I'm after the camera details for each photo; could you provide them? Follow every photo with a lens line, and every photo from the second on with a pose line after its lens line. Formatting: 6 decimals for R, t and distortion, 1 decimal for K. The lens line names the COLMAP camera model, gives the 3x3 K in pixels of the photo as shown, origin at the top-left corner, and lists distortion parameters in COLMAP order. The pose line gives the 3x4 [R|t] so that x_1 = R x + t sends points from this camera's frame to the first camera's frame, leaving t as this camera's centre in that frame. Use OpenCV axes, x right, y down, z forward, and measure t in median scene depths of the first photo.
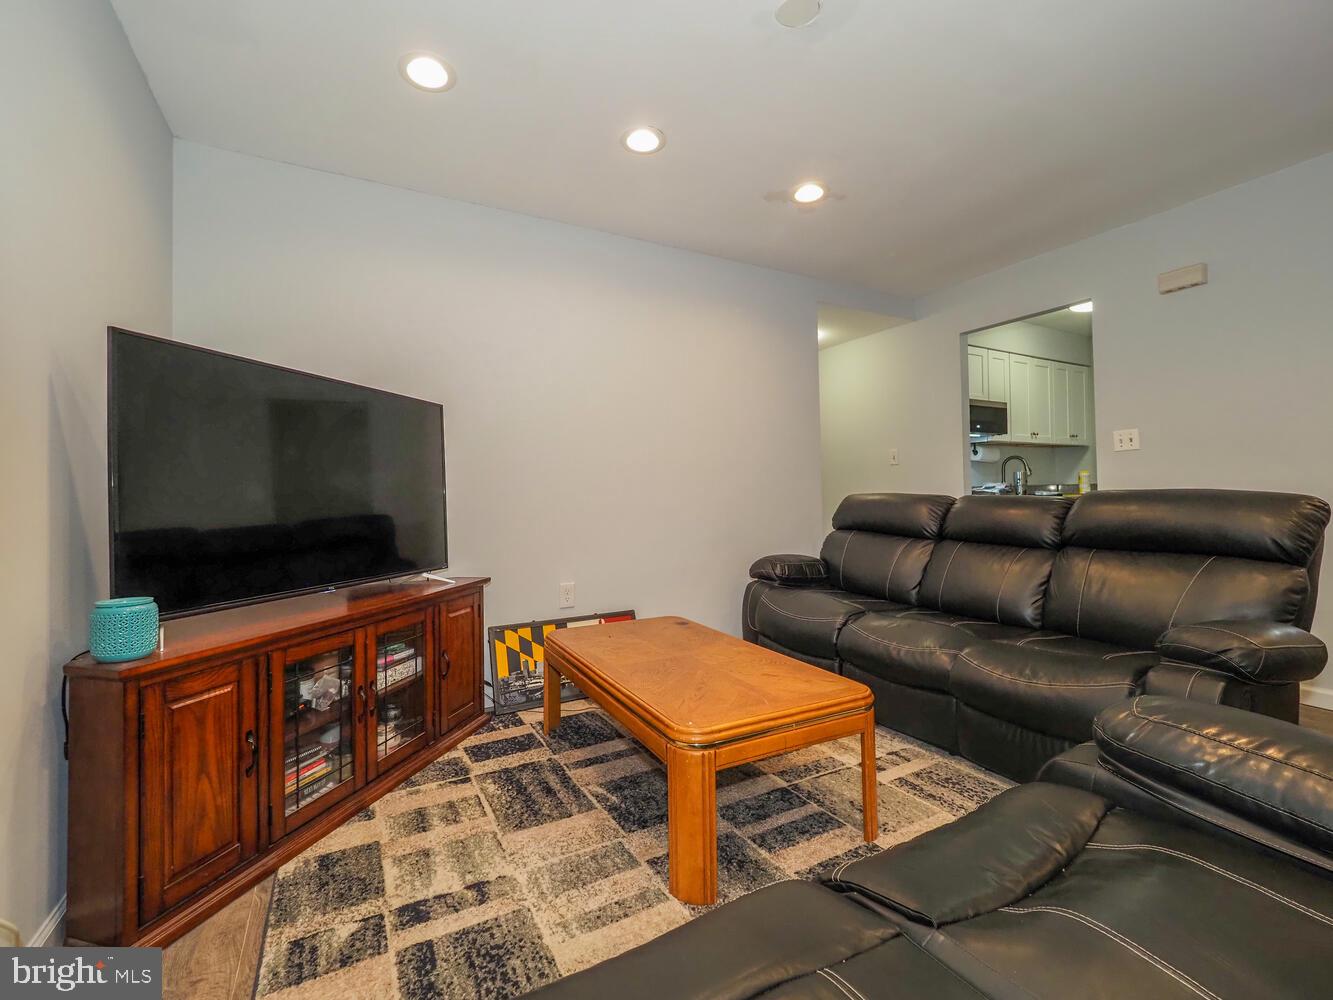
lens RADIAL K [[554.1, 0, 666.5], [0, 554.1, 500.0], [0, 0, 1]] dist [-0.003066, -0.000330]
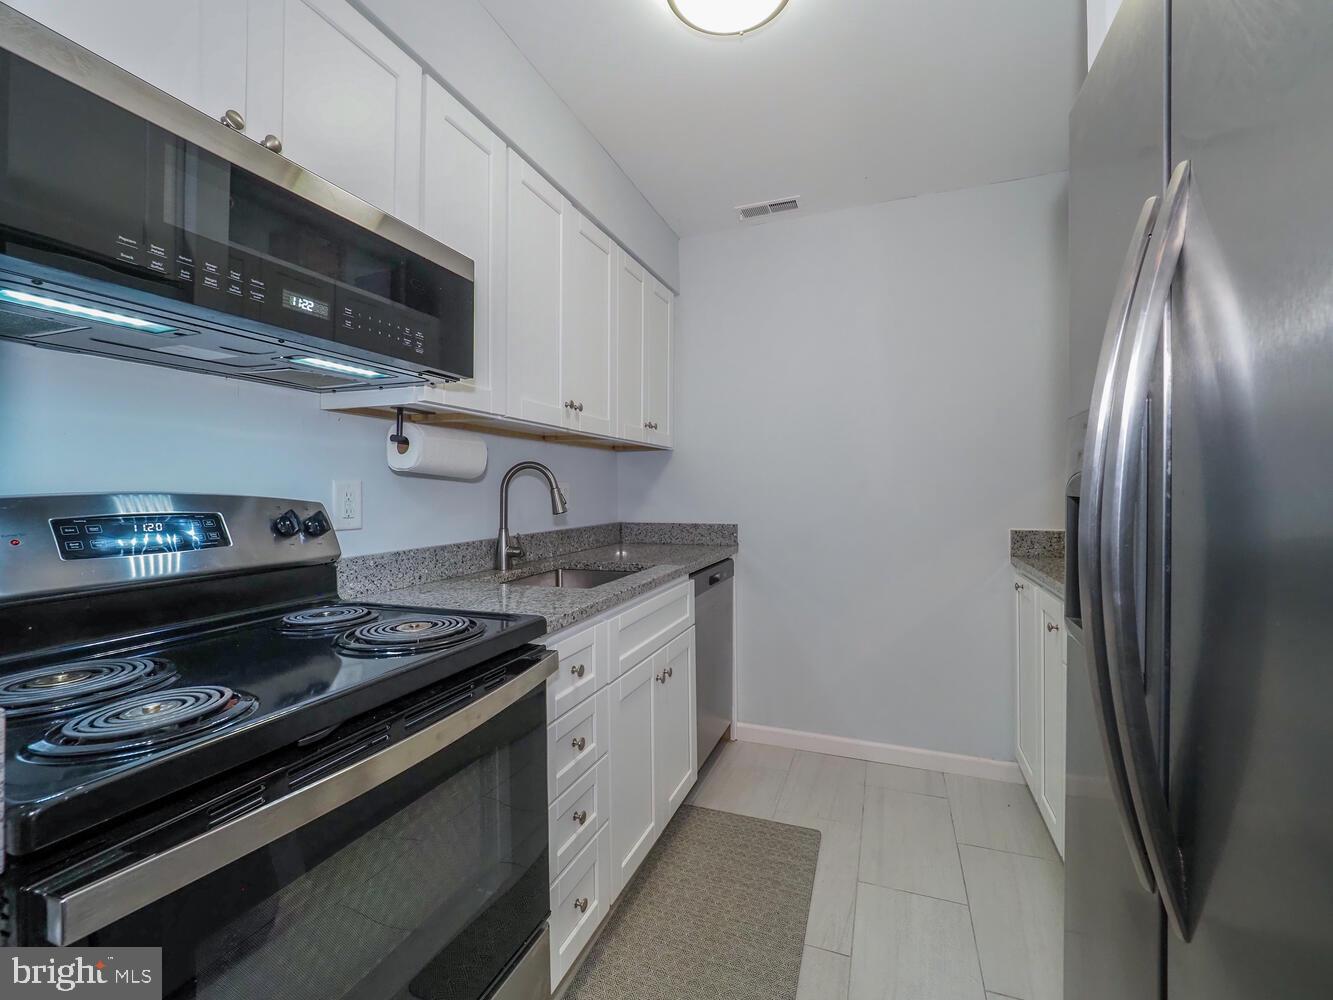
lens RADIAL K [[568.0, 0, 659.1], [0, 568.0, 486.1], [0, 0, 1]] dist [-0.000939, -0.000287]
pose [[0.770747, 0.031799, 0.636347, 0.467659], [-0.029615, 0.999462, -0.014074, -0.061290], [-0.636452, -0.007998, 0.771275, 0.667396]]
